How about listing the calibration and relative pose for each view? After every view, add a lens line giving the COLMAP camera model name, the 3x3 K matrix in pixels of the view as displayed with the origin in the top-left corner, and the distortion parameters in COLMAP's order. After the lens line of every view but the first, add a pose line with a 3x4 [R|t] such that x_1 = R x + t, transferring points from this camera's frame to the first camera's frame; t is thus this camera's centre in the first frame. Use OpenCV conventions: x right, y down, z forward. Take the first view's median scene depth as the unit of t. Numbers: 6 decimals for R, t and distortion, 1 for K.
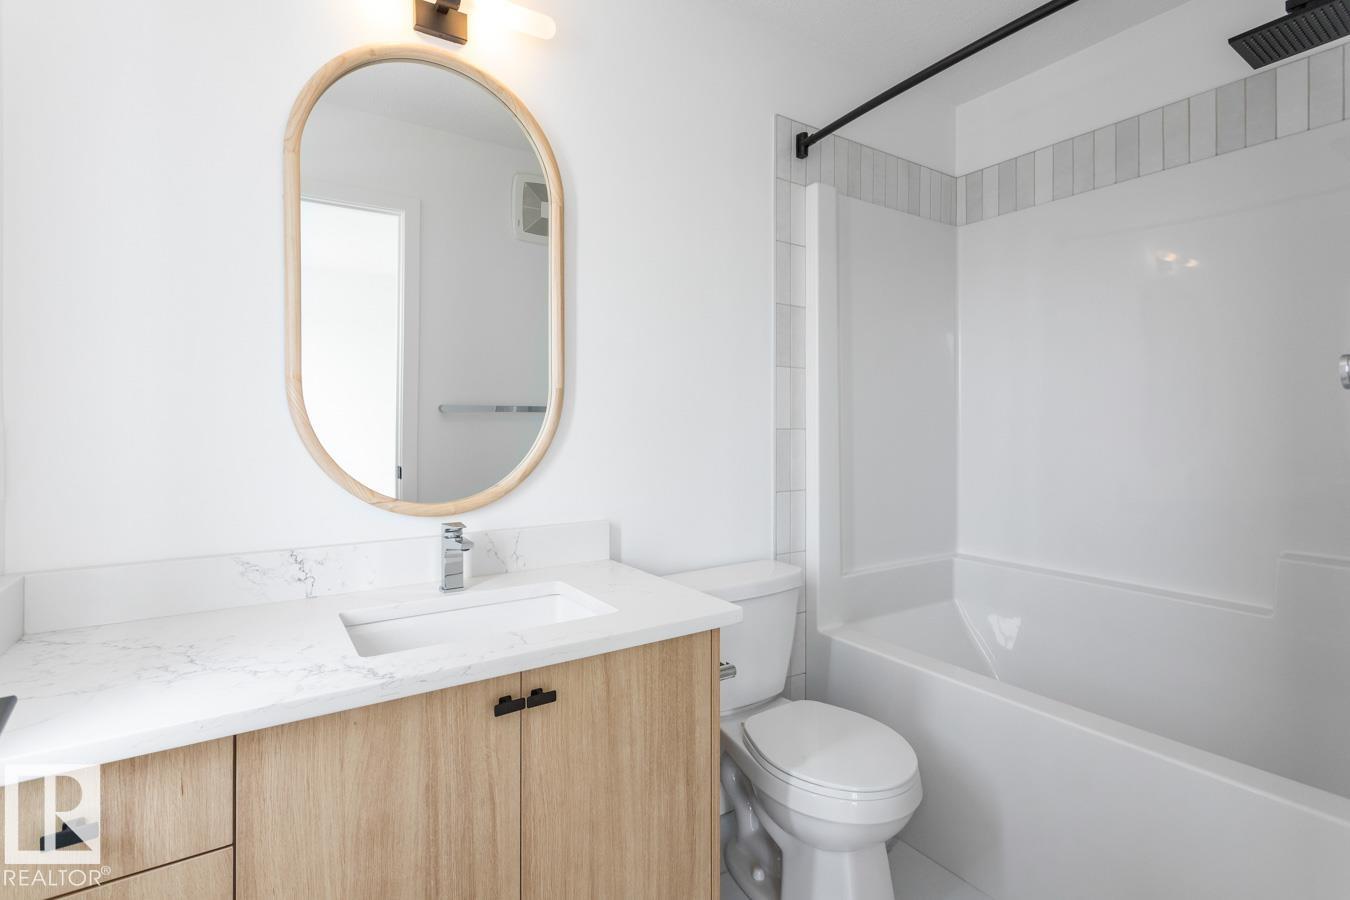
lens RADIAL K [[639.9, 0, 674.4], [0, 639.9, 440.9], [0, 0, 1]] dist [-0.001648, 0.001060]
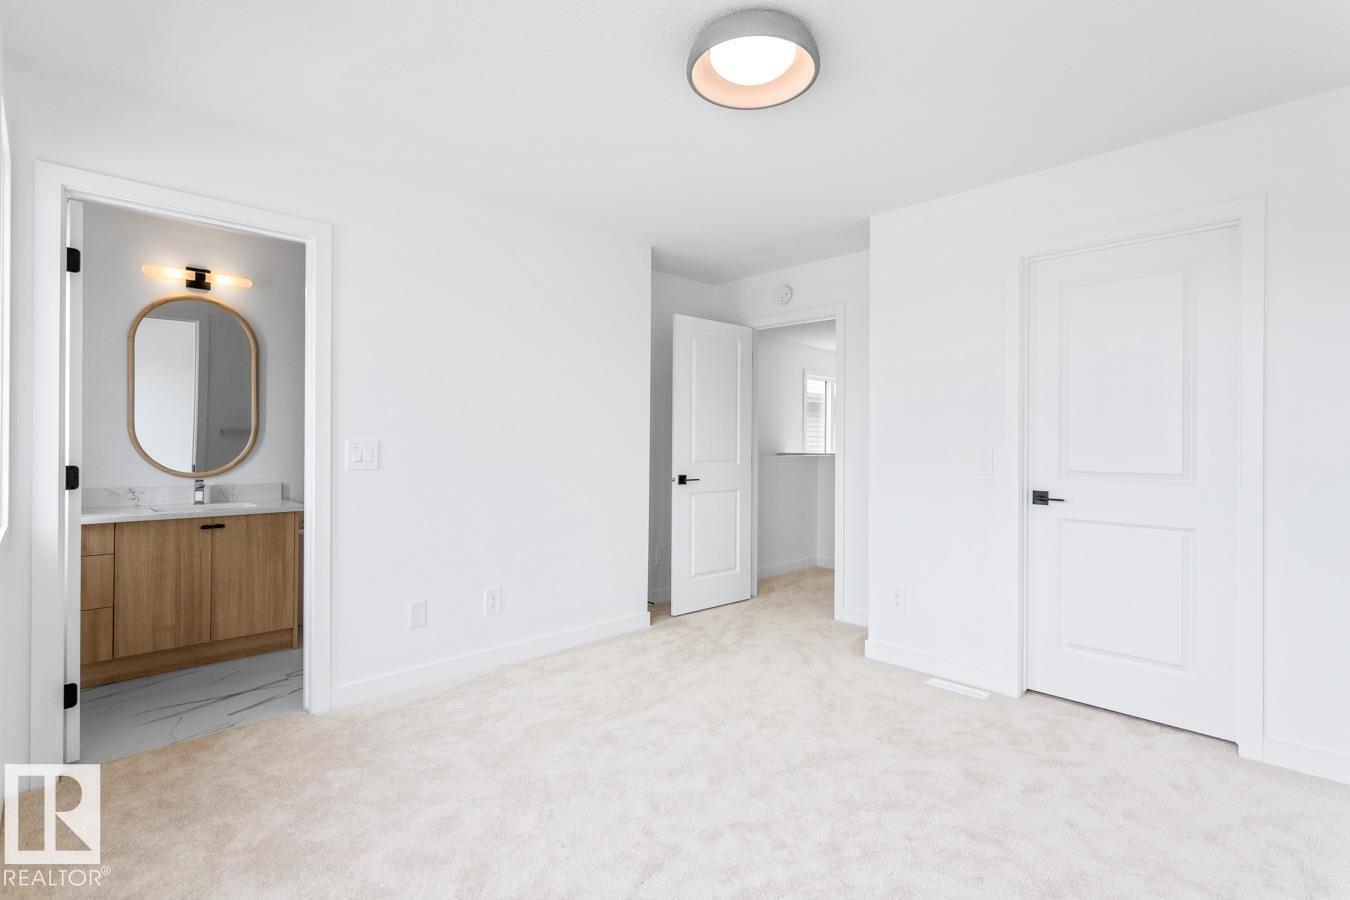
lens RADIAL K [[639.9, 0, 676.0], [0, 639.9, 457.4], [0, 0, 1]] dist [-0.001648, 0.001060]
pose [[0.982720, 0.002852, 0.185077, 1.366741], [-0.002452, 0.999994, -0.002390, 0.053984], [-0.185083, 0.001895, 0.982721, -2.433217]]
